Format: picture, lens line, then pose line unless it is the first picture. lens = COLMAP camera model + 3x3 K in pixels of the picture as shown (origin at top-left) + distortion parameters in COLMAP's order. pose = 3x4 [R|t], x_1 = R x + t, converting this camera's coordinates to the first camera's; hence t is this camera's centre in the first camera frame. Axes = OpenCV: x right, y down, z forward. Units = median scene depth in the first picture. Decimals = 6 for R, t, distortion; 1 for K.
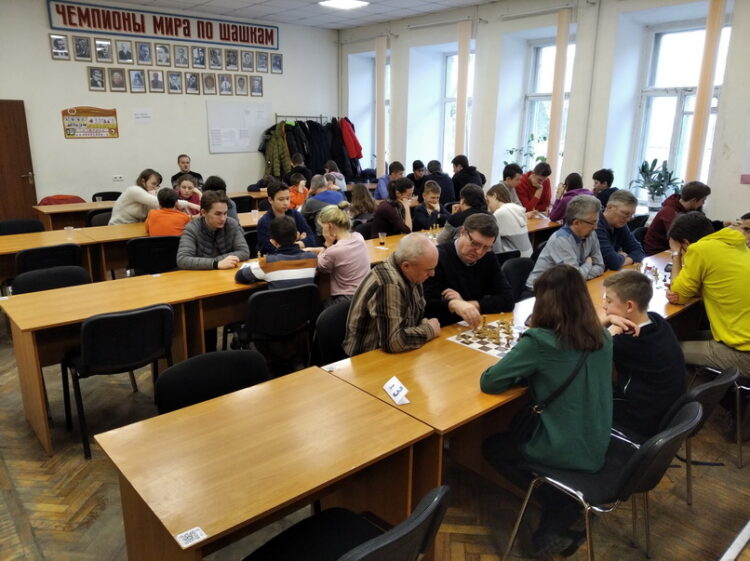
lens RADIAL K [[572.1, 0, 375.0], [0, 572.1, 280.5], [0, 0, 1]] dist [-0.004238, 0.000671]
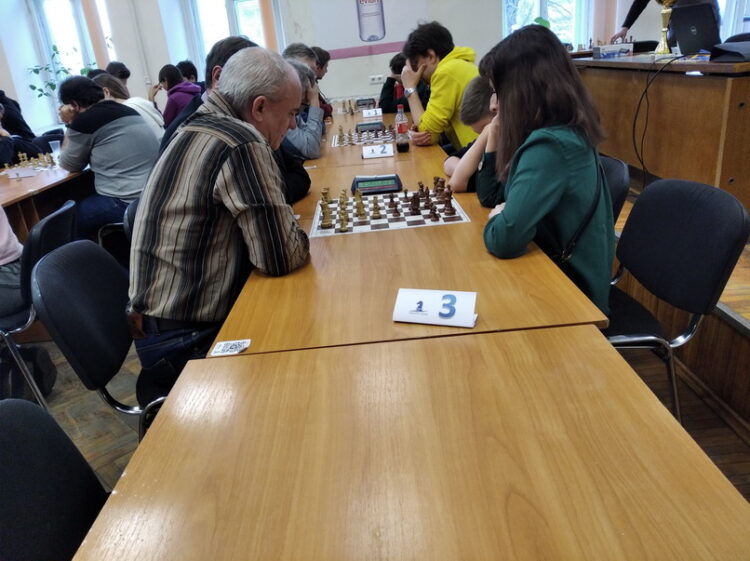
lens RADIAL K [[572.1, 0, 375.0], [0, 572.1, 280.5], [0, 0, 1]] dist [-0.004238, 0.000671]
pose [[0.637589, -0.340512, 0.691037, -0.267628], [0.294390, 0.936627, 0.189907, 0.057735], [-0.711909, 0.082352, 0.697426, 0.606959]]
